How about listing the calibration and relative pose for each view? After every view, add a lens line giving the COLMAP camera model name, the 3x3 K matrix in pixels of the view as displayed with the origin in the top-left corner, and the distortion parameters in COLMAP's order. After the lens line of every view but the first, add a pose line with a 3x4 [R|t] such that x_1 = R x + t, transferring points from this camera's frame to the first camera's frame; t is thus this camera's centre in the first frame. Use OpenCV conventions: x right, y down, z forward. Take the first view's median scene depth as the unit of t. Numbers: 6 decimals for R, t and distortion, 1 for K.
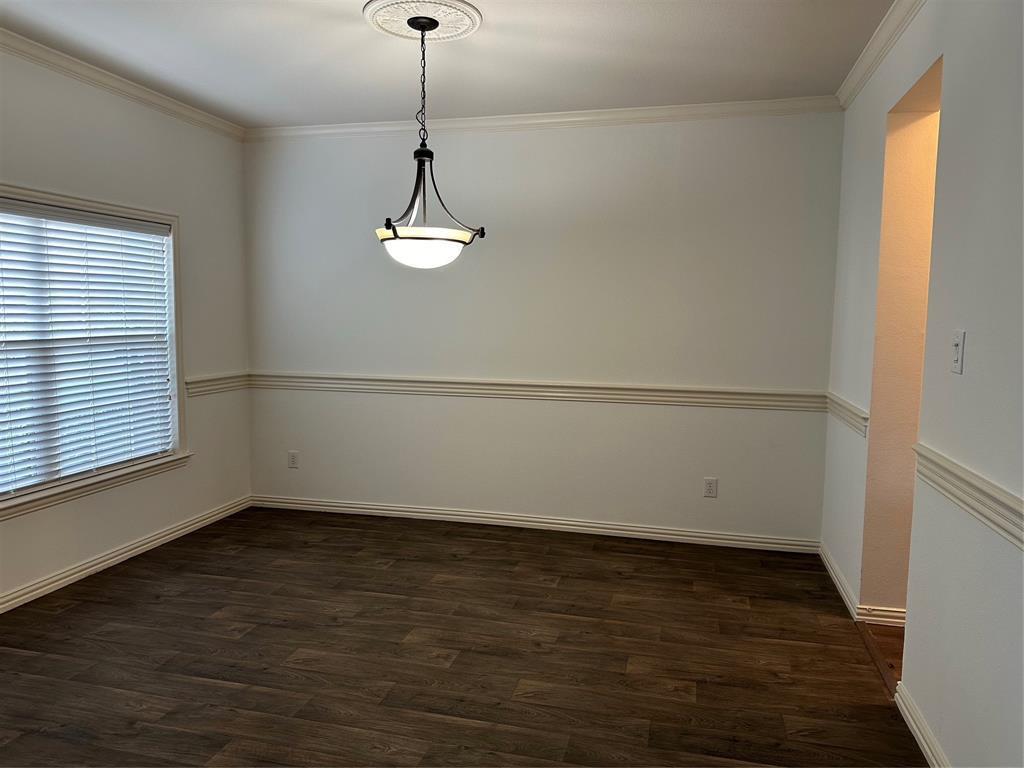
lens RADIAL K [[729.3, 0, 510.5], [0, 729.3, 375.9], [0, 0, 1]] dist [0.029617, -0.027140]
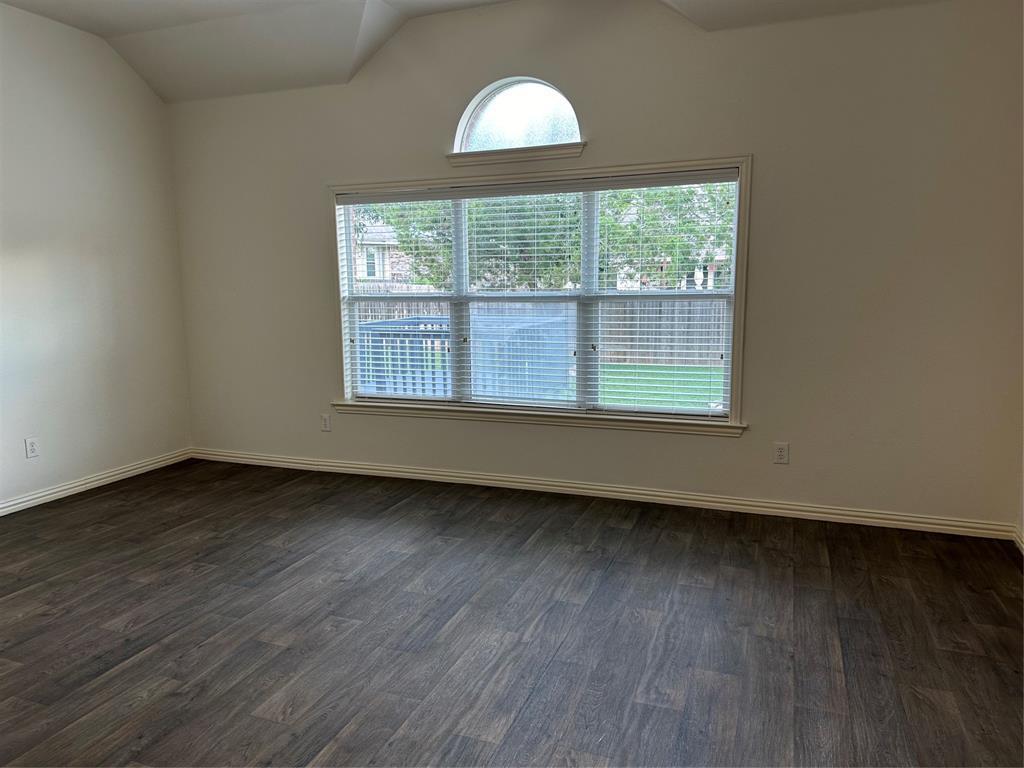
lens RADIAL K [[729.3, 0, 512.2], [0, 729.3, 373.8], [0, 0, 1]] dist [0.029617, -0.027140]
pose [[0.132049, -0.146519, 0.980355, -0.927273], [0.099076, 0.986014, 0.134019, -0.023081], [-0.986279, 0.079433, 0.144718, 0.255965]]
